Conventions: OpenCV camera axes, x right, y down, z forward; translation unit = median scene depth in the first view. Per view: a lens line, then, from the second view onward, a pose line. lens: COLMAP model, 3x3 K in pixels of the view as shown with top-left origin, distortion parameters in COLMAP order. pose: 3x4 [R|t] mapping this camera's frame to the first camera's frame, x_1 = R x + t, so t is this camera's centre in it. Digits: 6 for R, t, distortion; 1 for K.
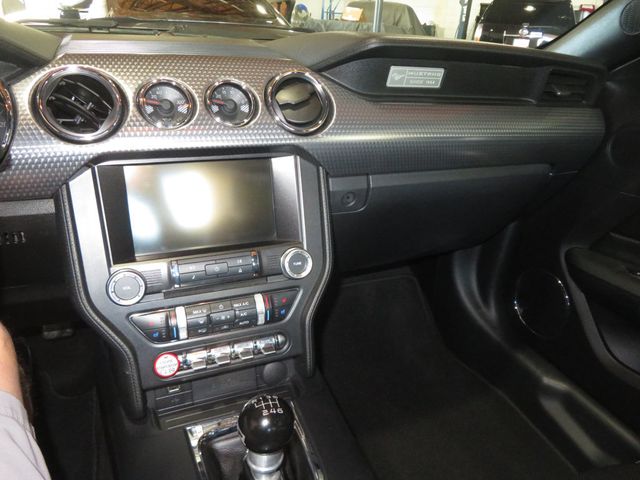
lens RADIAL K [[444.8, 0, 322.7], [0, 444.8, 237.8], [0, 0, 1]] dist [-0.022534, 0.007410]
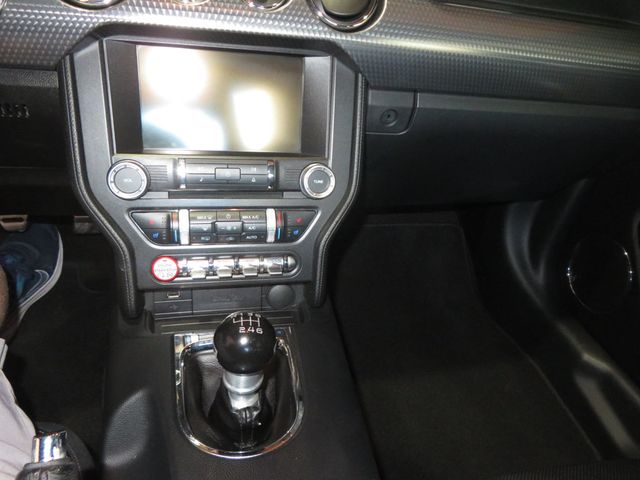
lens RADIAL K [[444.8, 0, 322.7], [0, 444.8, 237.8], [0, 0, 1]] dist [-0.022534, 0.007410]
pose [[0.983169, 0.142245, -0.114652, 0.074270], [-0.126624, 0.982908, 0.133634, 0.051663], [0.131701, -0.116867, 0.984376, 0.116472]]
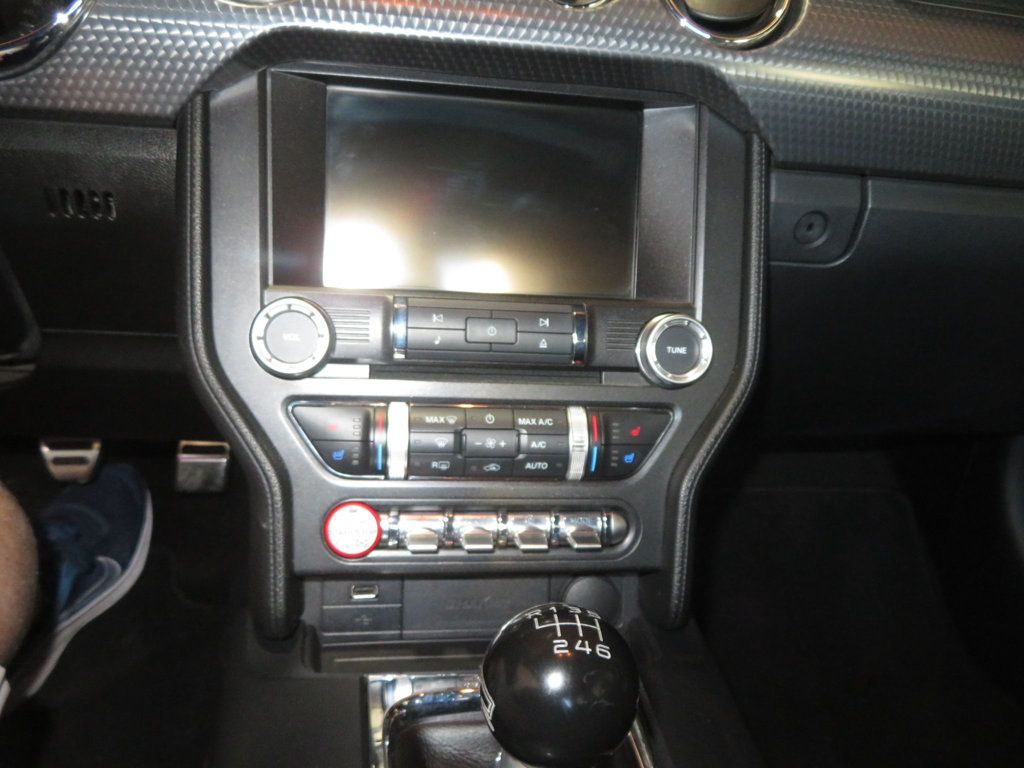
lens RADIAL K [[760.7, 0, 513.9], [0, 760.7, 381.1], [0, 0, 1]] dist [-0.029259, -0.000410]
pose [[0.965131, 0.108504, -0.238220, -0.032777], [-0.127328, 0.989724, -0.065064, 0.164148], [0.228712, 0.093127, 0.969029, 0.282109]]
